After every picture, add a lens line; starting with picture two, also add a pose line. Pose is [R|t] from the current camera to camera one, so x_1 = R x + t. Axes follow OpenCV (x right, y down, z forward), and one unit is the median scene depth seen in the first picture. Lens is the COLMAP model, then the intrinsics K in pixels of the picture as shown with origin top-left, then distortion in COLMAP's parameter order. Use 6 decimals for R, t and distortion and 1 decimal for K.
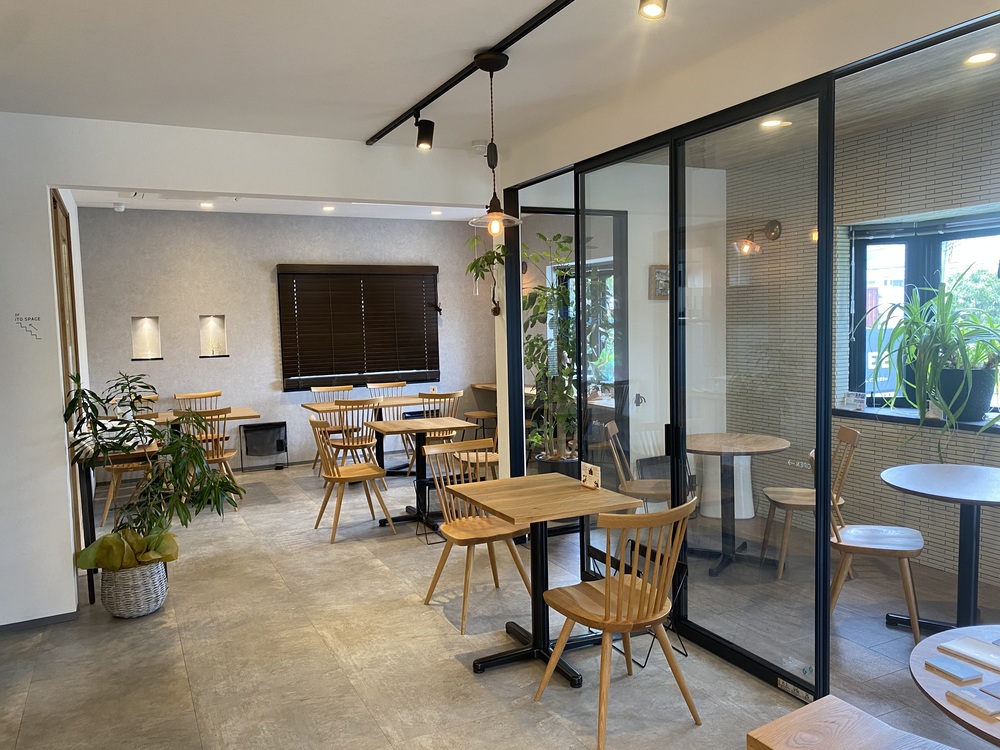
lens RADIAL K [[767.7, 0, 499.8], [0, 767.7, 375.7], [0, 0, 1]] dist [-0.000877, -0.000942]
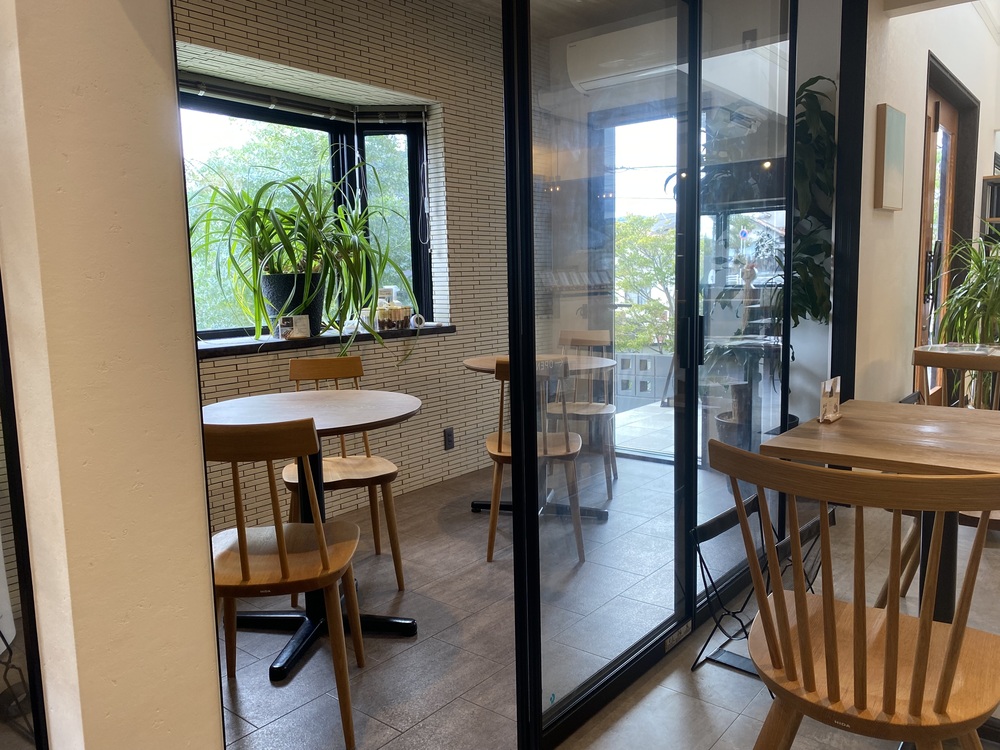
lens RADIAL K [[767.7, 0, 500.2], [0, 767.7, 375.1], [0, 0, 1]] dist [-0.000877, -0.000942]
pose [[-0.413613, -0.087385, 0.906249, -0.261627], [0.101391, 0.984771, 0.141232, 0.000155], [-0.904789, 0.150301, -0.398454, 1.088620]]
